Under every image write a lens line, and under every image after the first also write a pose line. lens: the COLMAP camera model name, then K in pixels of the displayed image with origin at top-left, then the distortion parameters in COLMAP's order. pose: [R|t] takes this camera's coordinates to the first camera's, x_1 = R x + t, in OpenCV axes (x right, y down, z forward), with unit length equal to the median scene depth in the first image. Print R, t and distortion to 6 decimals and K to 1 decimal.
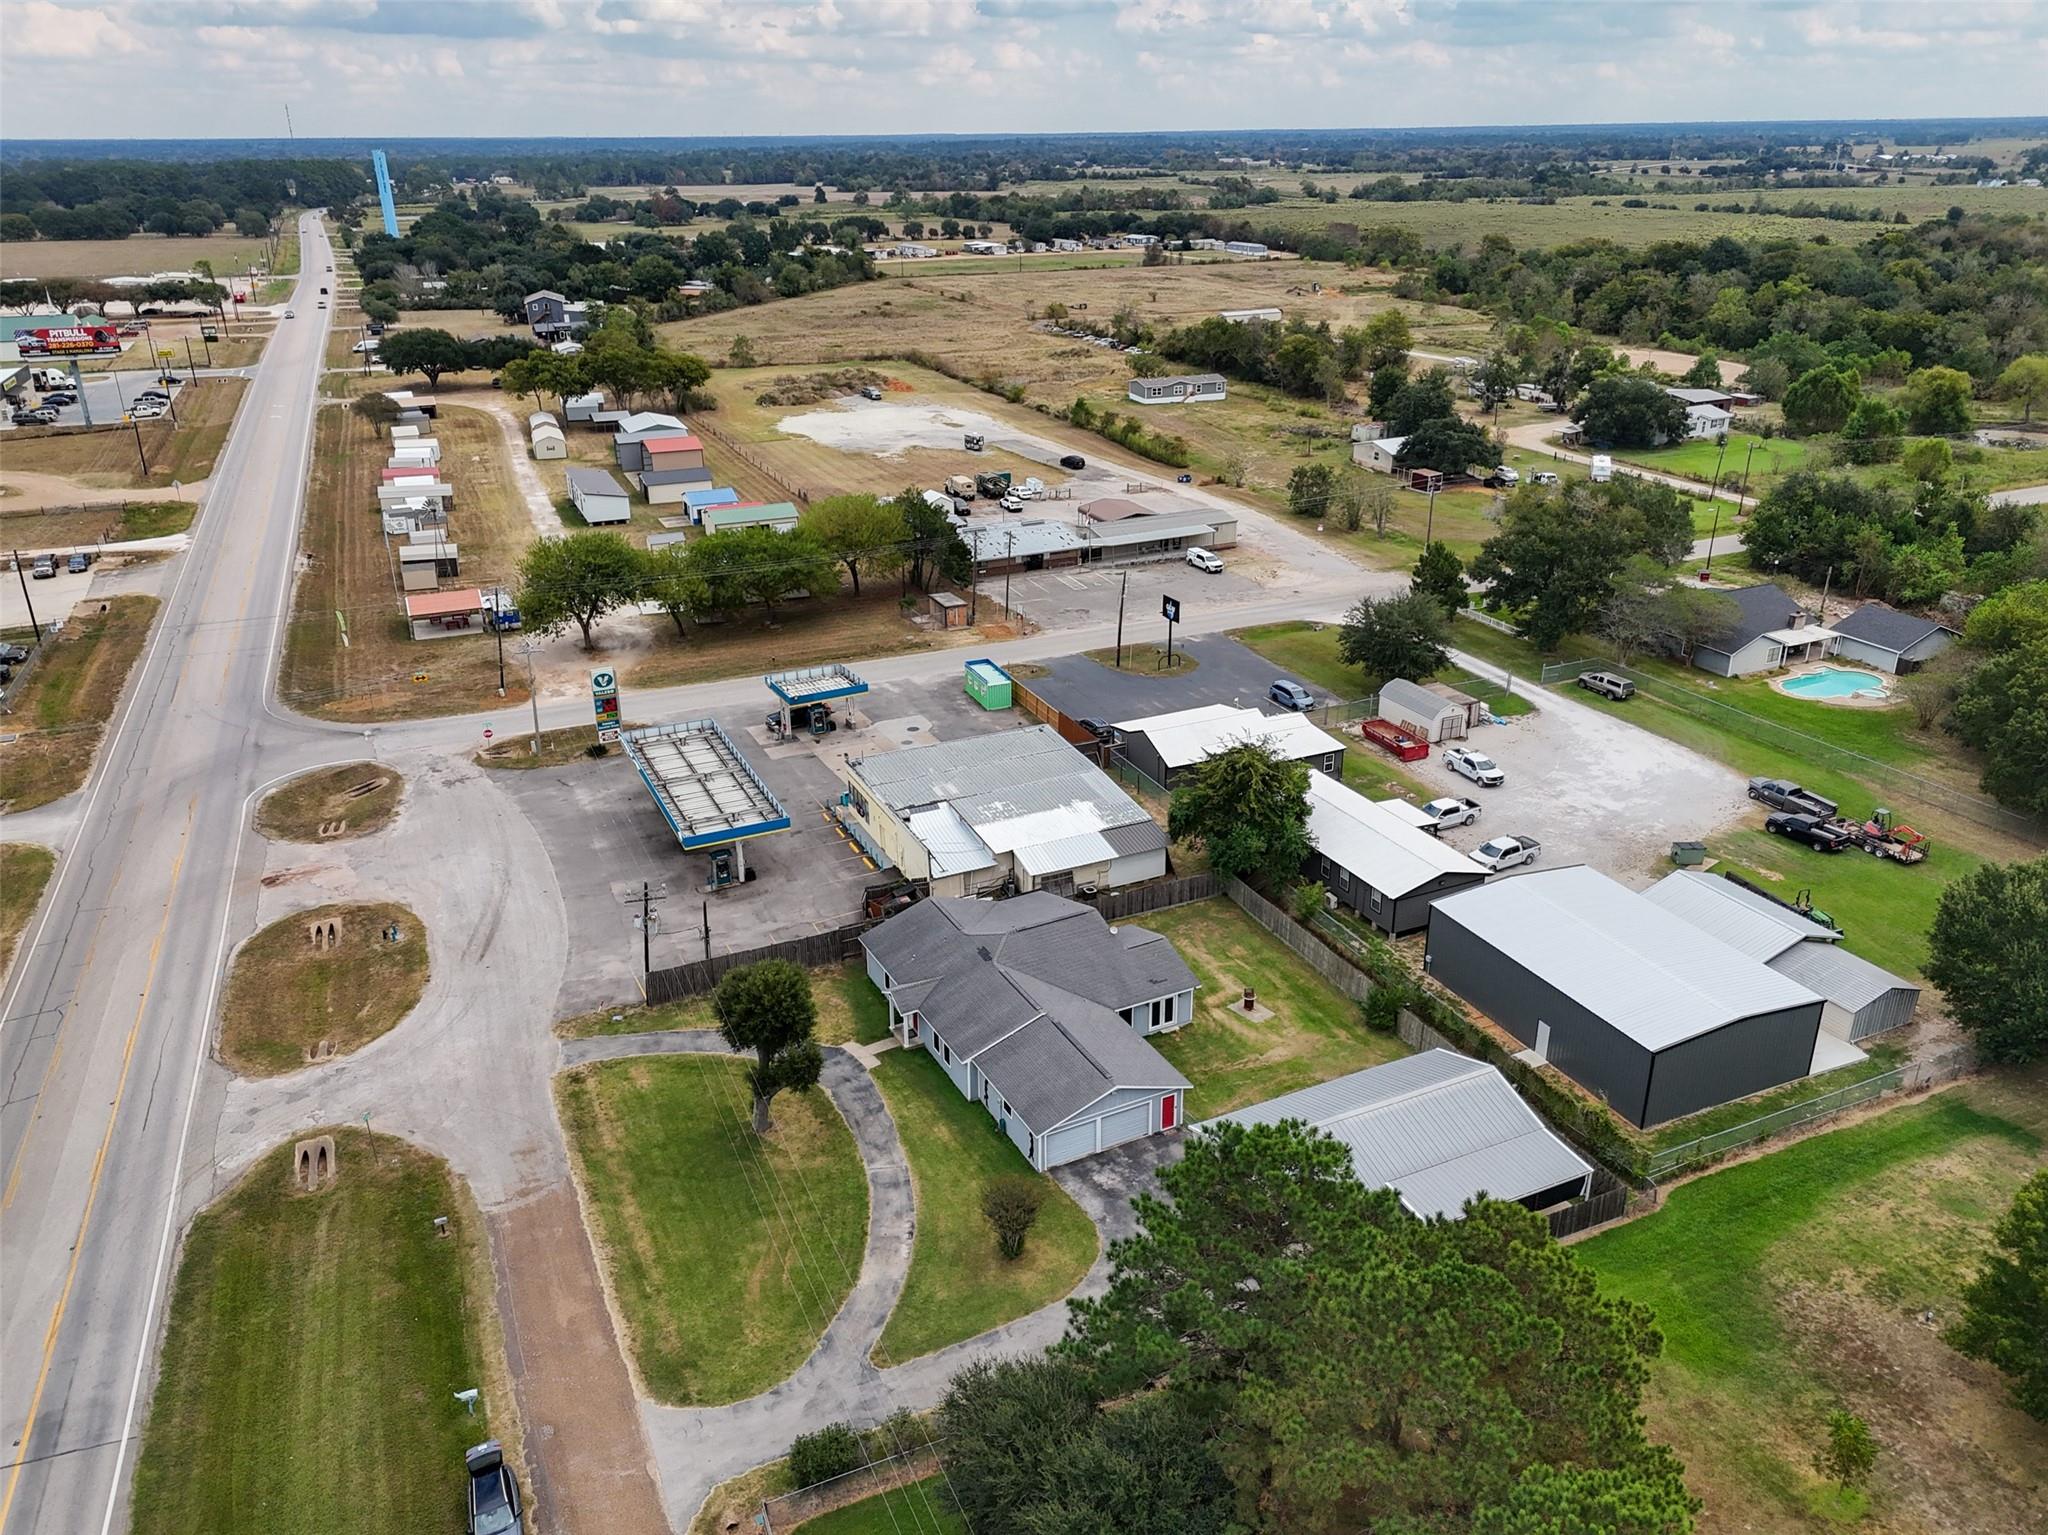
lens RADIAL K [[1500.5, 0, 1036.5], [0, 1500.5, 762.6], [0, 0, 1]] dist [0.077445, -0.069294]
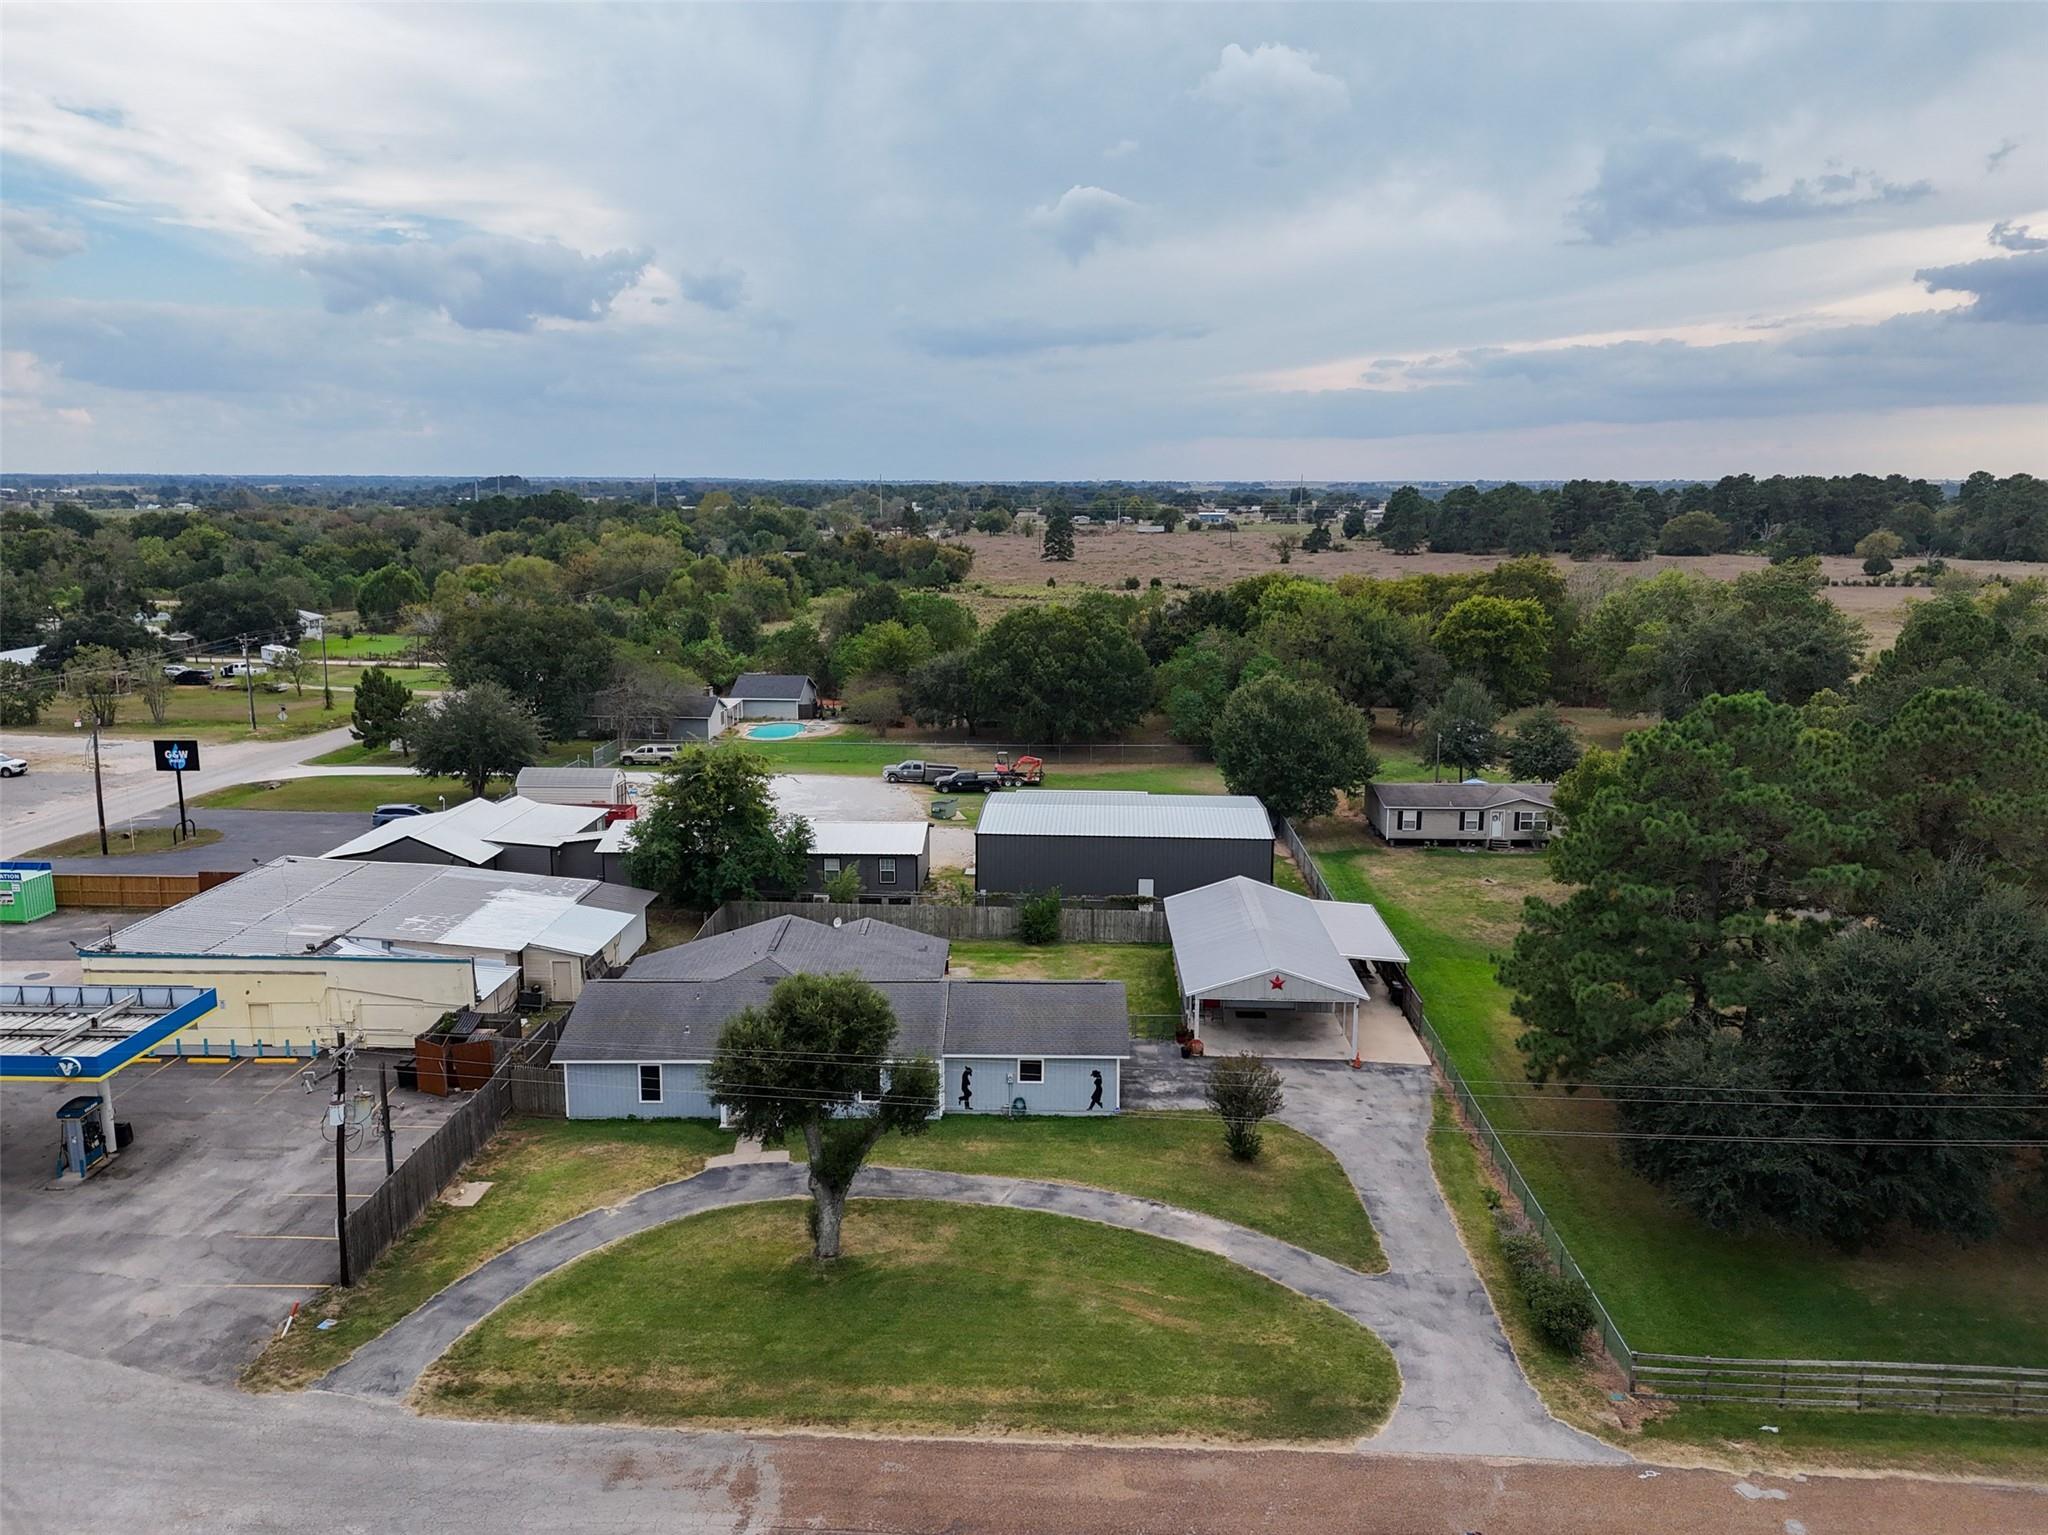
lens RADIAL K [[1500.5, 0, 1030.0], [0, 1500.5, 772.4], [0, 0, 1]] dist [0.077445, -0.069294]
pose [[0.465559, -0.158927, 0.870630, -0.415864], [0.333456, 0.942745, -0.006220, 0.053655], [-0.819794, 0.293213, 0.491898, 0.354053]]
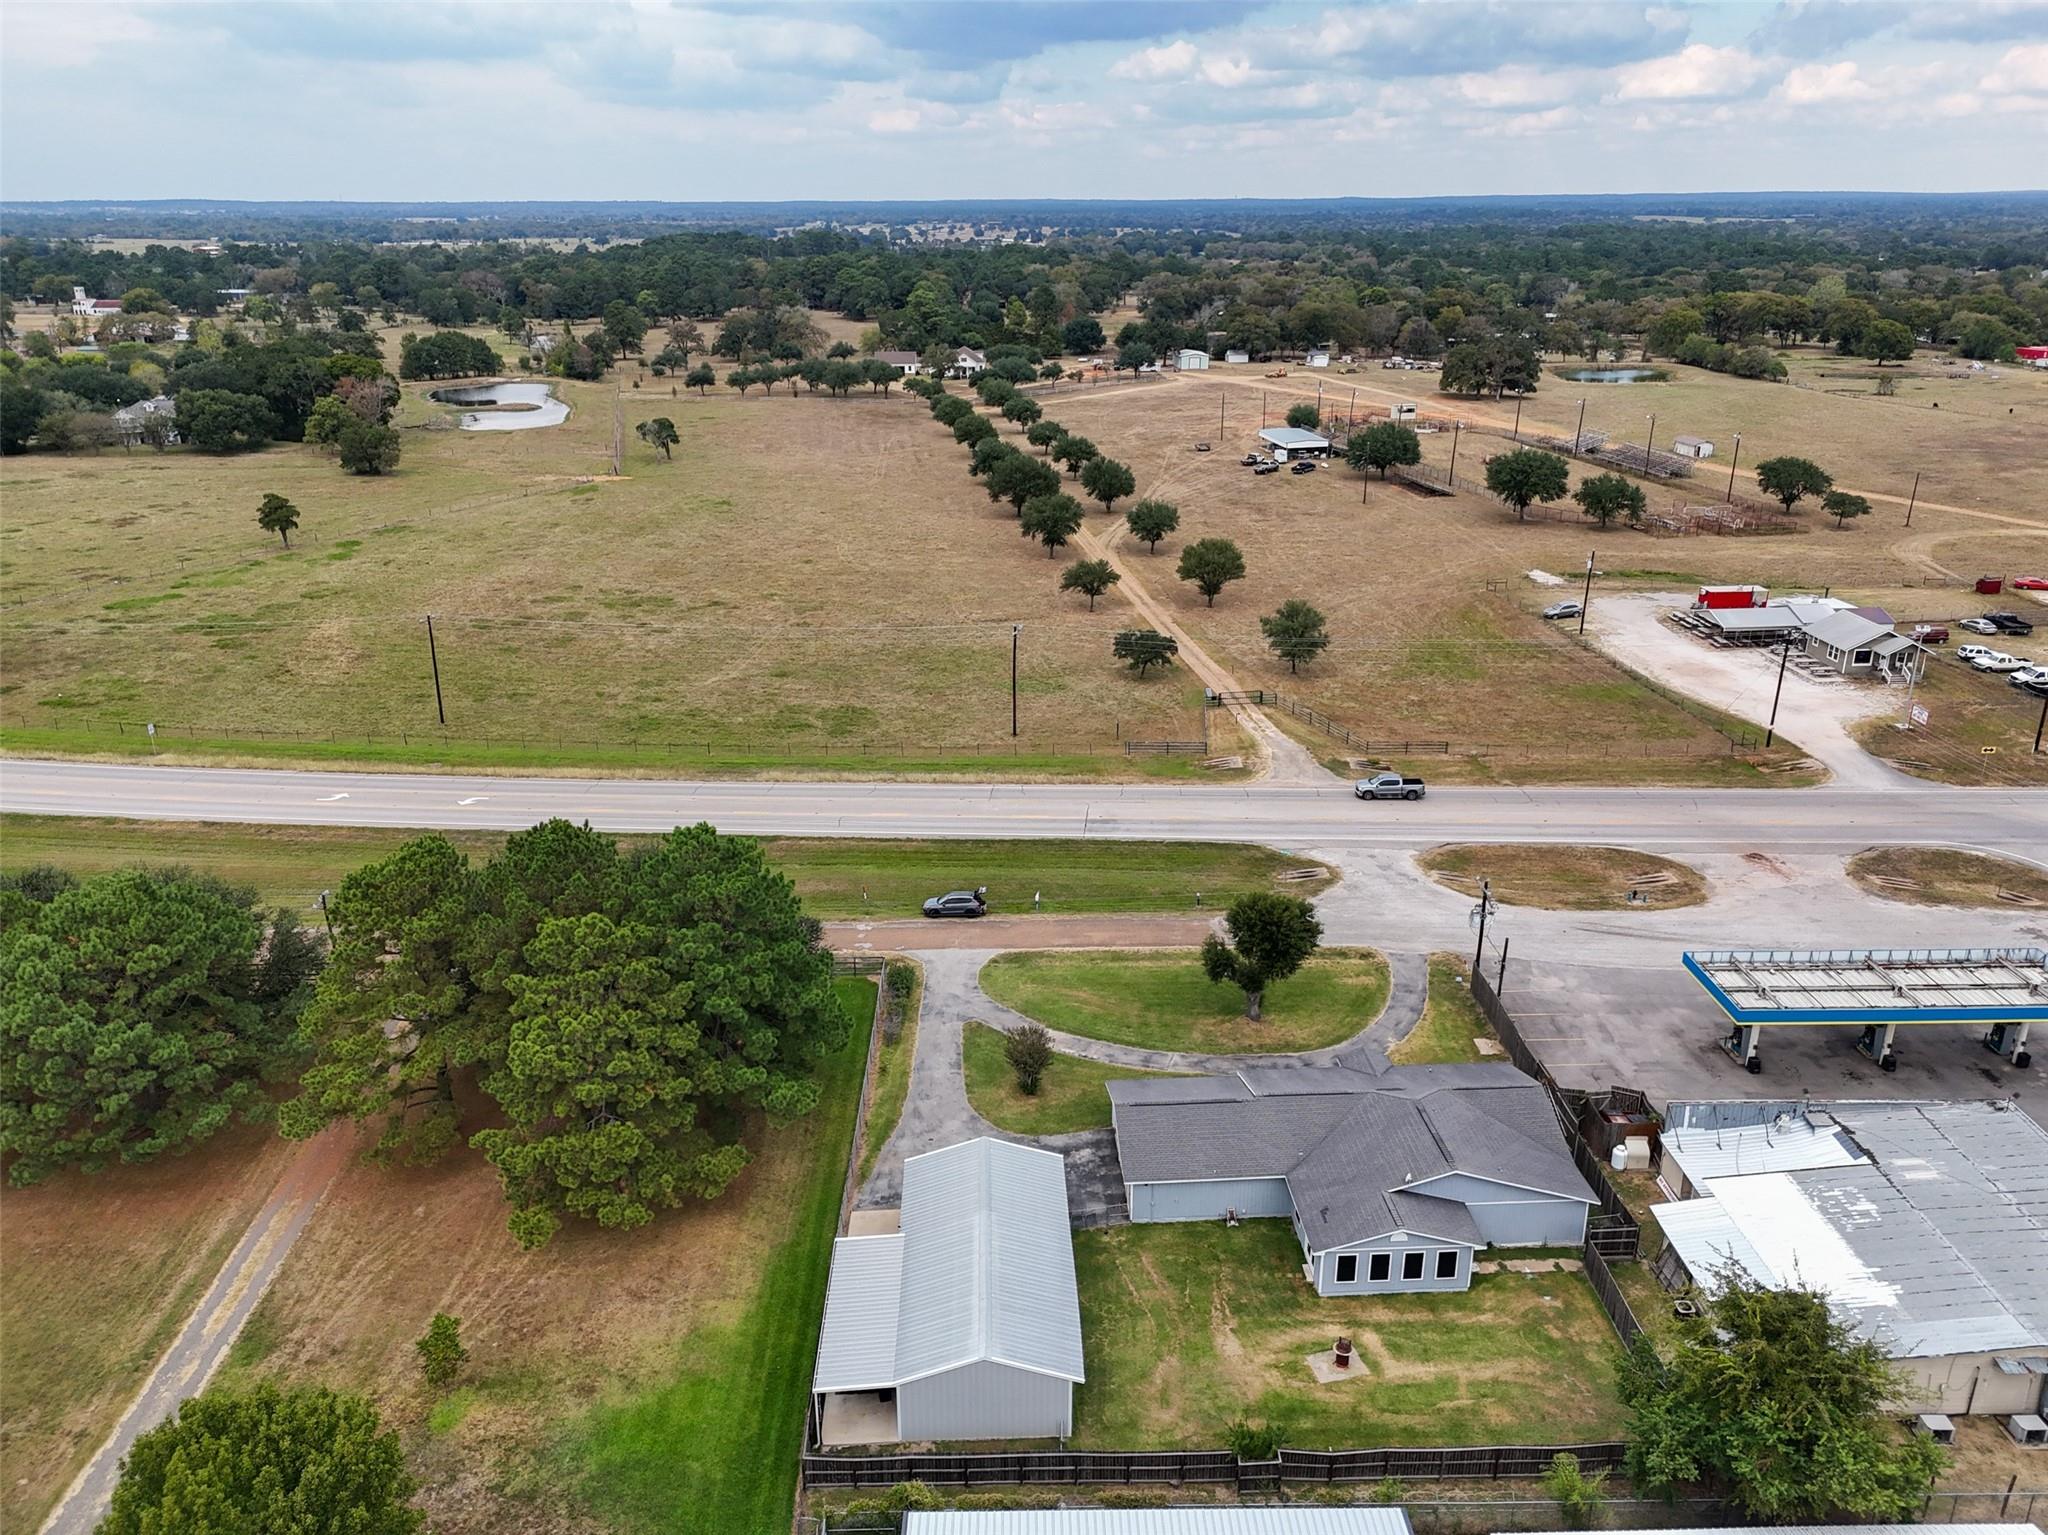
lens RADIAL K [[1500.5, 0, 1028.3], [0, 1500.5, 764.8], [0, 0, 1]] dist [0.077445, -0.069294]
pose [[-0.408837, 0.331296, -0.850350, 0.533651], [-0.342812, 0.807791, 0.479534, -0.274323], [0.845773, 0.487561, -0.216683, 0.636487]]
